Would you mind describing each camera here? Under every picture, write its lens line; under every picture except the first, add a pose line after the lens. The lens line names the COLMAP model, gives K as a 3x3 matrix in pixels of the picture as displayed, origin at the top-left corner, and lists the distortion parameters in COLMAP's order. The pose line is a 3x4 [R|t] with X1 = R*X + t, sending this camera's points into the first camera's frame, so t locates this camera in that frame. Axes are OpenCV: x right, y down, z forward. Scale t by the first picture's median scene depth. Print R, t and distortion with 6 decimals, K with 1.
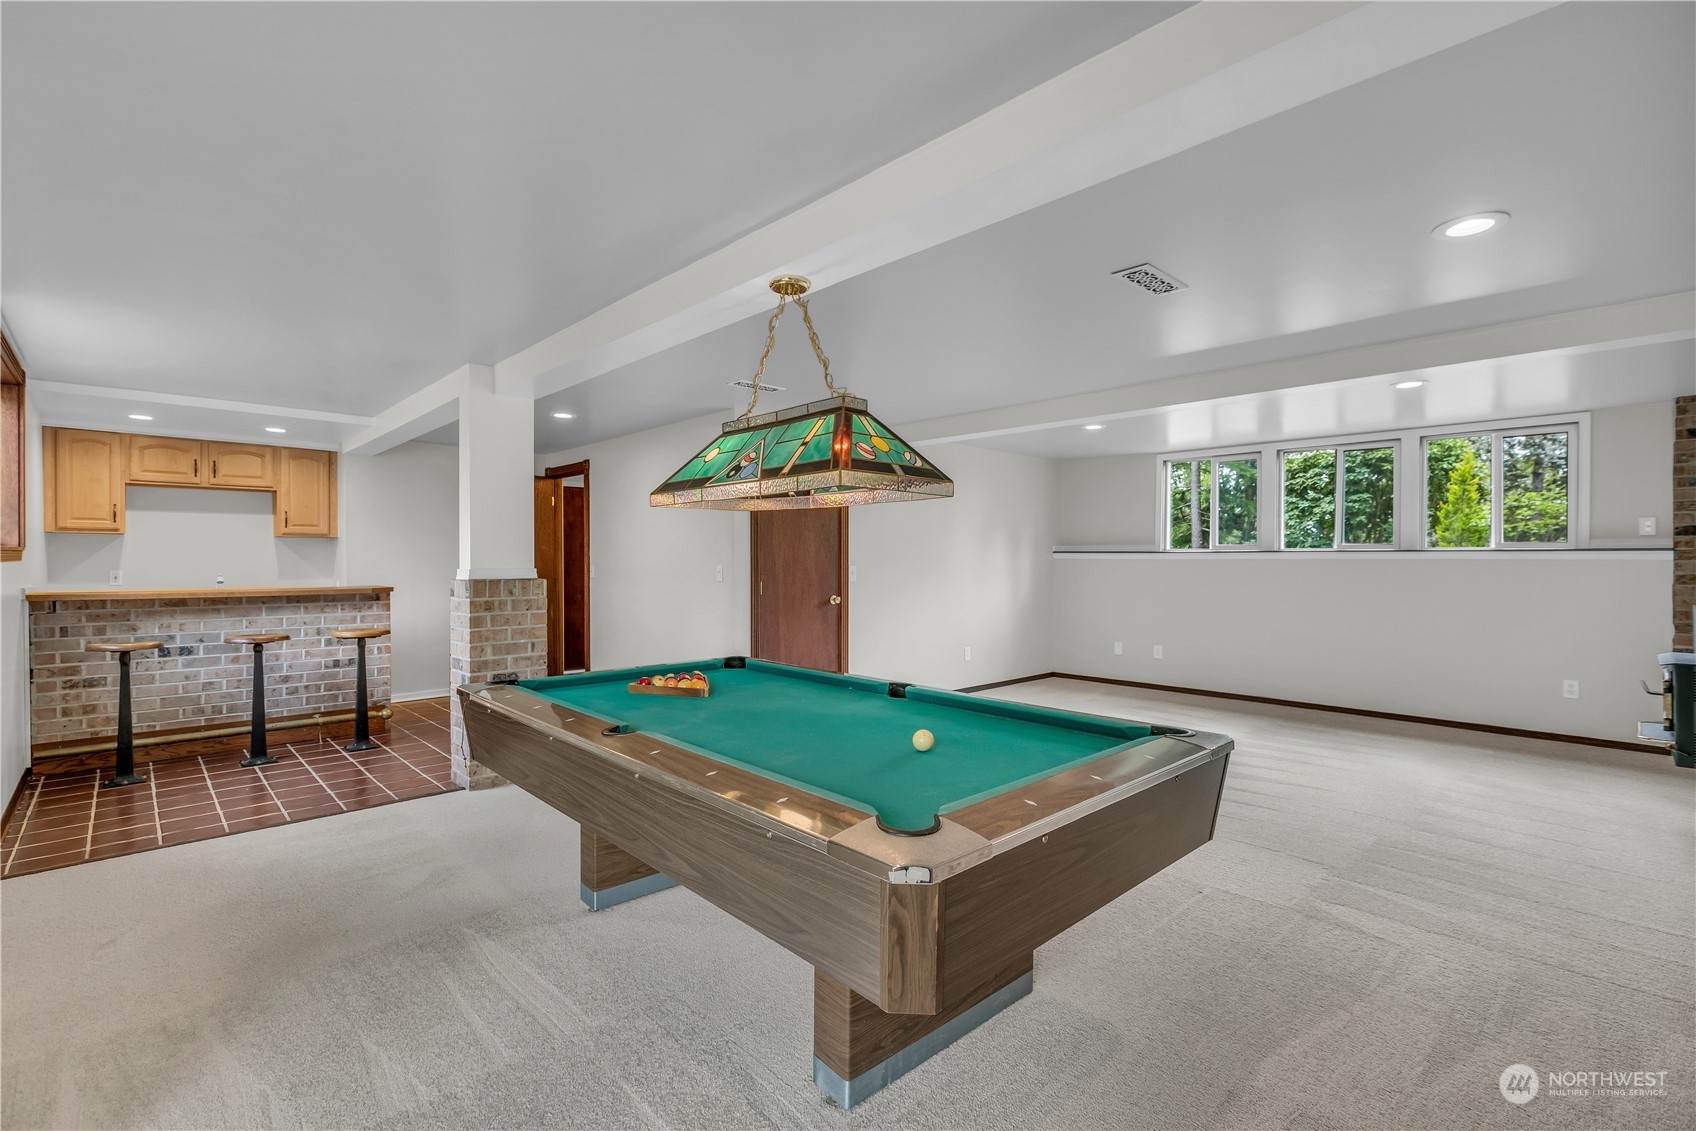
lens RADIAL K [[775.6, 0, 842.0], [0, 775.6, 563.6], [0, 0, 1]] dist [-0.003079, 0.000692]
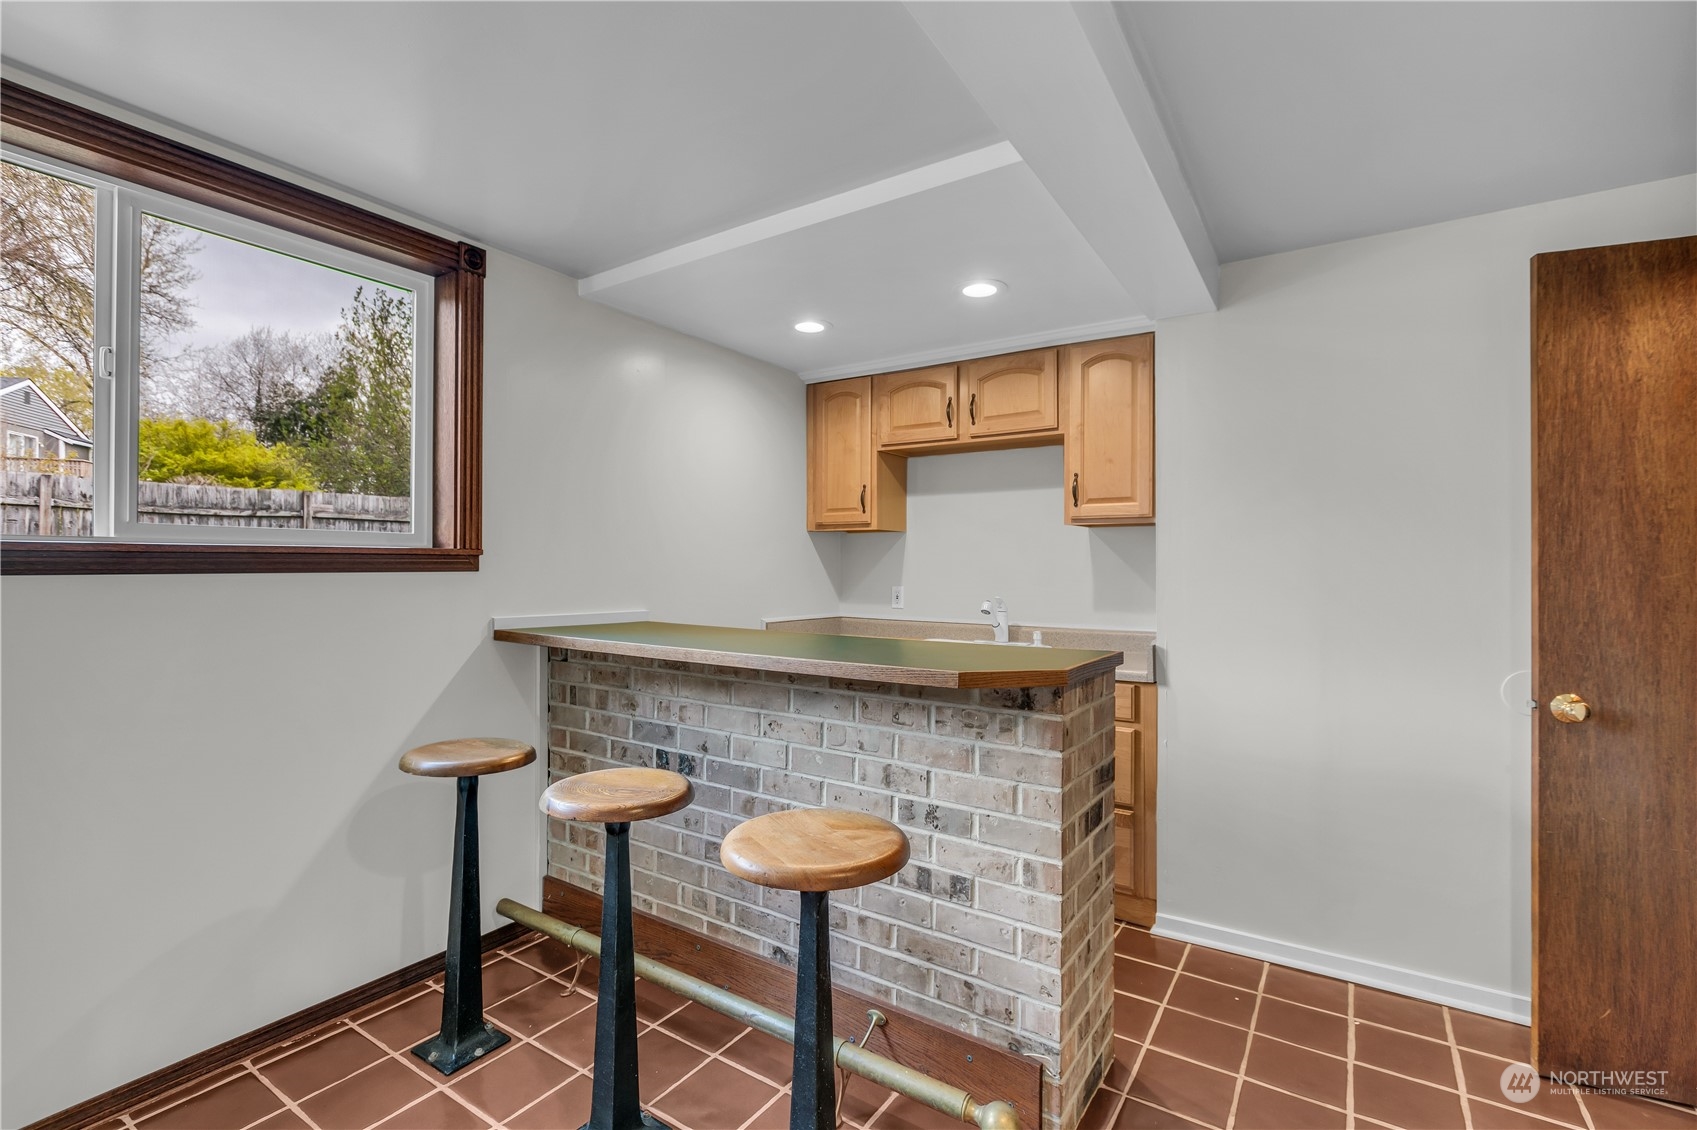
lens RADIAL K [[776.0, 0, 839.2], [0, 776.0, 563.1], [0, 0, 1]] dist [-0.003079, 0.000692]
pose [[0.227651, -0.002747, -0.973739, -0.348166], [-0.009994, 0.999937, -0.005158, -0.008450], [0.973691, 0.010906, 0.227610, 0.936584]]
